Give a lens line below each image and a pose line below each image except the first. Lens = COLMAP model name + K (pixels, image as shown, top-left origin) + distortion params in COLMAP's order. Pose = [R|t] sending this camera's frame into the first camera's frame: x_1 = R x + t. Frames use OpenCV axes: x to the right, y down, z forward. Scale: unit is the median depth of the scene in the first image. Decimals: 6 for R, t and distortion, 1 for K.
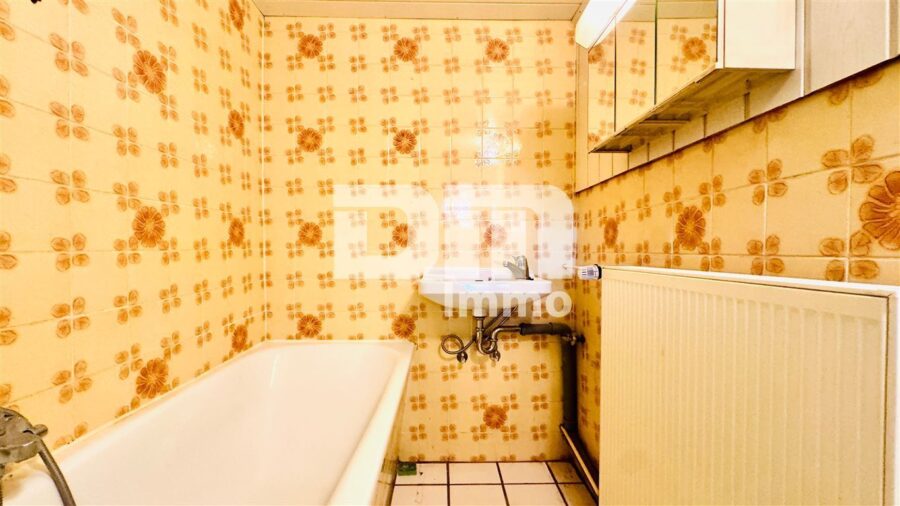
lens RADIAL K [[356.5, 0, 448.8], [0, 356.5, 253.8], [0, 0, 1]] dist [-0.003726, -0.000184]
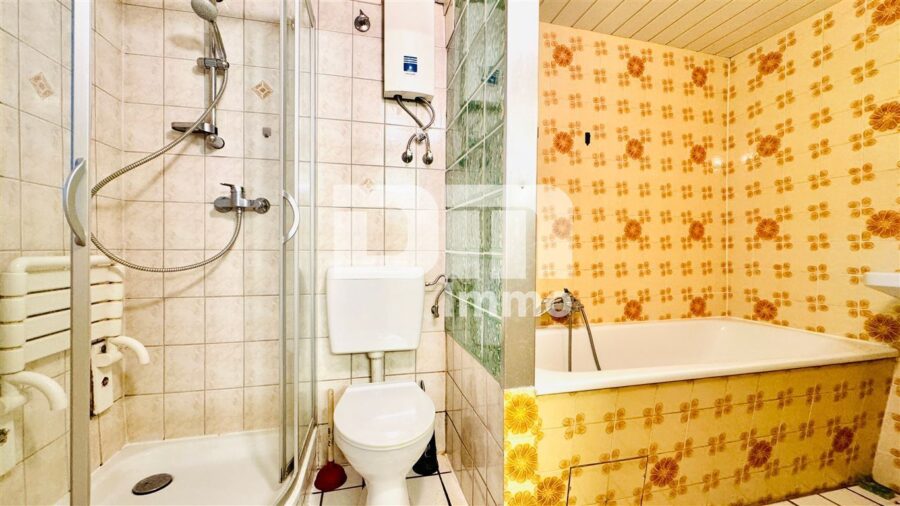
lens RADIAL K [[356.5, 0, 448.9], [0, 356.5, 253.8], [0, 0, 1]] dist [-0.003726, -0.000184]
pose [[0.216056, 0.008547, -0.976344, 0.500325], [-0.019485, 0.999800, 0.004441, 0.038700], [0.976187, 0.018065, 0.216179, -0.232145]]
